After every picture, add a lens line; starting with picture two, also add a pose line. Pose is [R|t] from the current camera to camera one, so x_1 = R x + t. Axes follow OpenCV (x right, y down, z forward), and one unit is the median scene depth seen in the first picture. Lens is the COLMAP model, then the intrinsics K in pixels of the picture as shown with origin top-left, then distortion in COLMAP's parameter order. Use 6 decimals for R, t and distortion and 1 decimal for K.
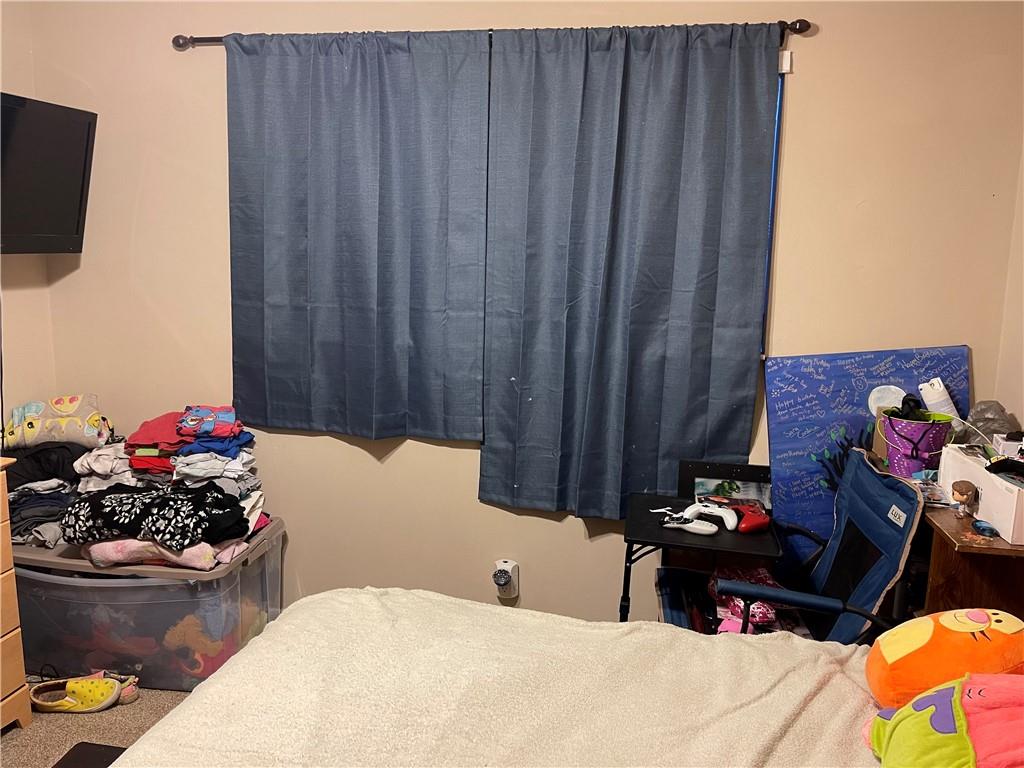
lens RADIAL K [[786.6, 0, 512.0], [0, 786.6, 384.0], [0, 0, 1]] dist [0.076995, -0.103501]
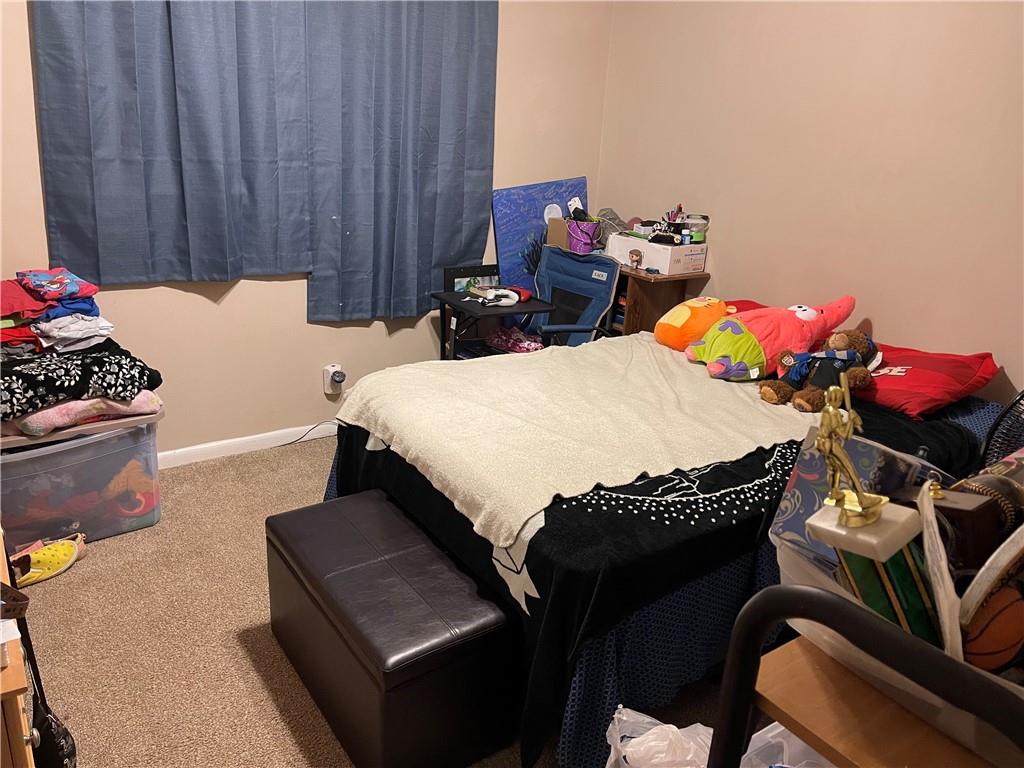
lens RADIAL K [[786.6, 0, 512.0], [0, 786.6, 384.0], [0, 0, 1]] dist [0.076995, -0.103501]
pose [[0.699265, -0.215355, 0.681653, -0.747981], [0.079577, 0.971068, 0.225156, -0.011099], [-0.710420, -0.103200, 0.696171, -0.102147]]
